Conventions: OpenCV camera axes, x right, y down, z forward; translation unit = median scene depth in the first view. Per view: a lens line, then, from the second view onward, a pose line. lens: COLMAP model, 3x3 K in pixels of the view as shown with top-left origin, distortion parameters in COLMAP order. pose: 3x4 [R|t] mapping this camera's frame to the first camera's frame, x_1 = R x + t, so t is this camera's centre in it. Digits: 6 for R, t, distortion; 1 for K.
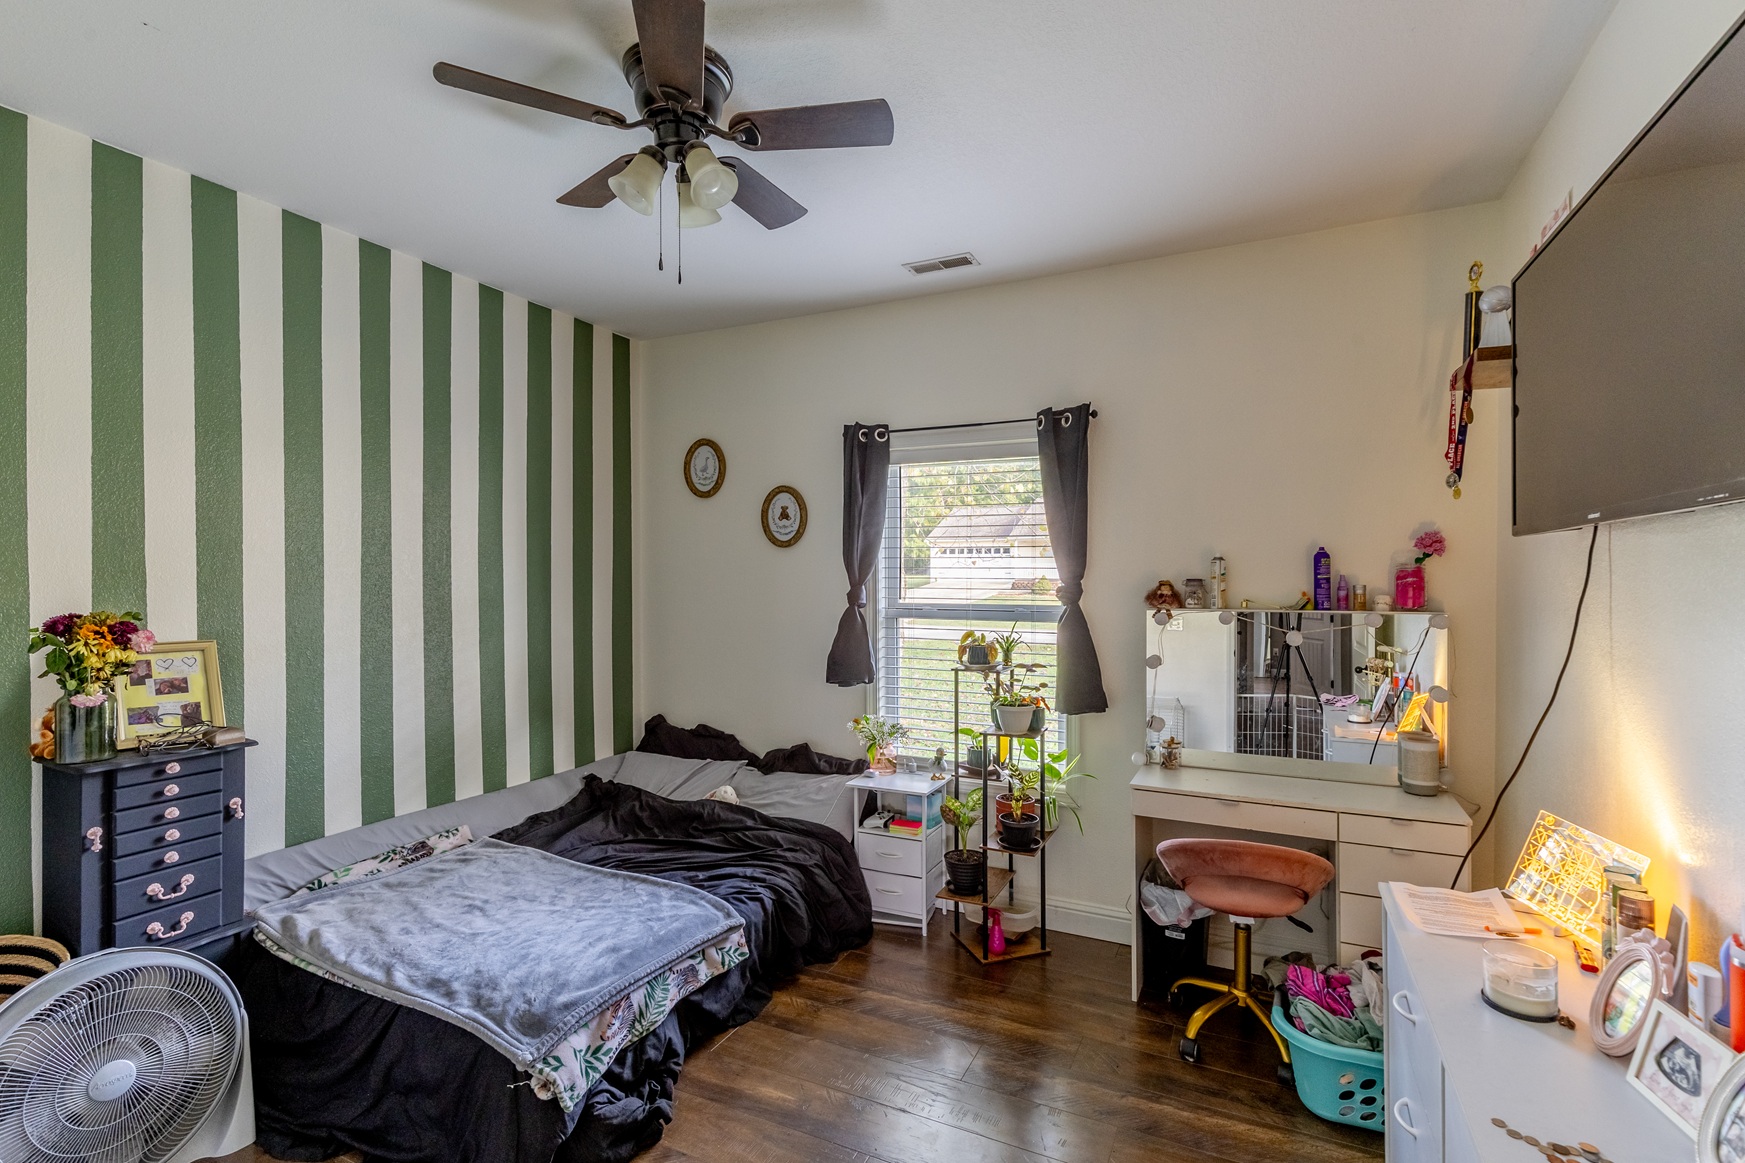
lens RADIAL K [[788.8, 0, 861.2], [0, 788.8, 579.1], [0, 0, 1]] dist [0.015167, -0.001817]
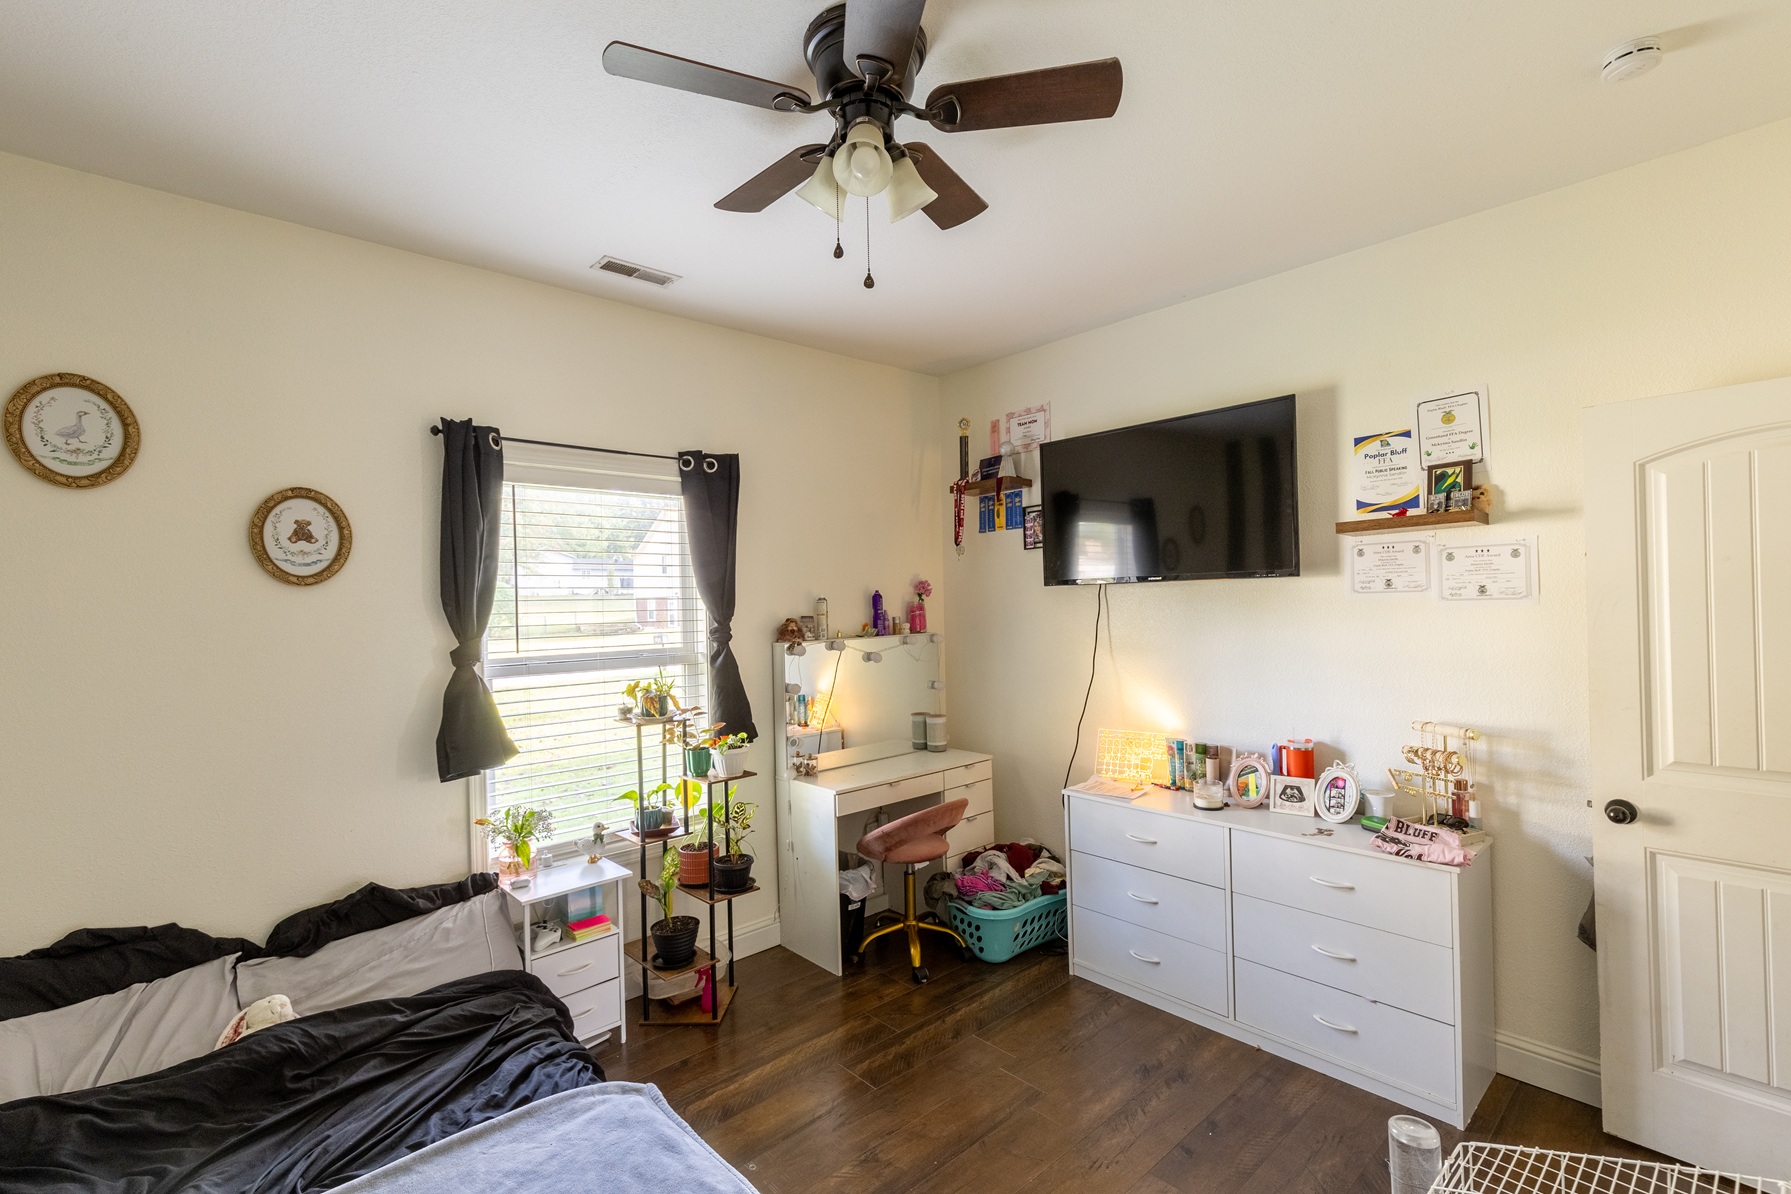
lens RADIAL K [[809.5, 0, 888.0], [0, 809.5, 595.0], [0, 0, 1]] dist [0.015167, -0.001817]
pose [[0.376439, -0.004339, 0.926431, -0.617351], [0.026039, 0.999644, -0.005899, -0.020086], [-0.926075, 0.026344, 0.376418, 0.384534]]
